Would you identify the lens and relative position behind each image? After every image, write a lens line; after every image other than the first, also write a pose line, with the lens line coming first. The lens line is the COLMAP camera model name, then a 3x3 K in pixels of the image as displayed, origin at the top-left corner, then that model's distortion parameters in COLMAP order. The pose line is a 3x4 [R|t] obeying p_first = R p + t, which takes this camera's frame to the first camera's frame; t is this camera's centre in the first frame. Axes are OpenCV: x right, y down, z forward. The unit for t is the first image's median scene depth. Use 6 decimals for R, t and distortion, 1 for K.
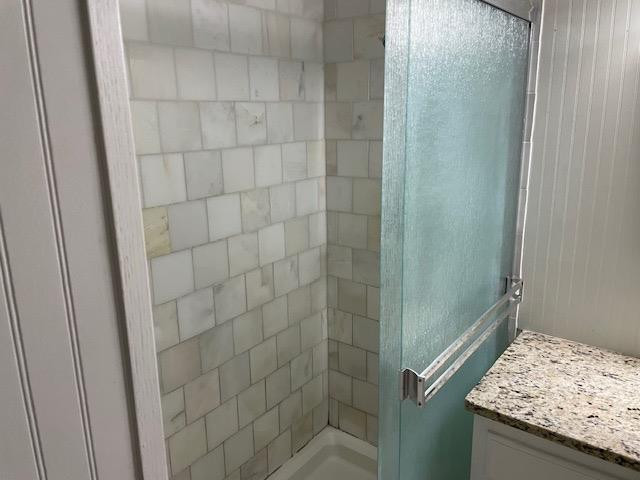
lens RADIAL K [[488.7, 0, 316.9], [0, 488.7, 235.7], [0, 0, 1]] dist [0.093610, -0.119996]
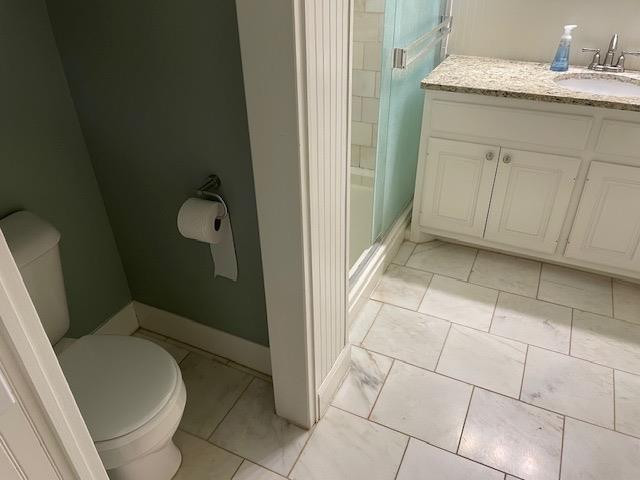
lens RADIAL K [[488.7, 0, 316.9], [0, 488.7, 235.7], [0, 0, 1]] dist [0.093610, -0.119996]
pose [[0.980081, -0.102922, 0.169848, -0.358544], [0.043281, 0.945370, 0.323114, 0.256176], [-0.193824, -0.309327, 0.930994, -0.603355]]
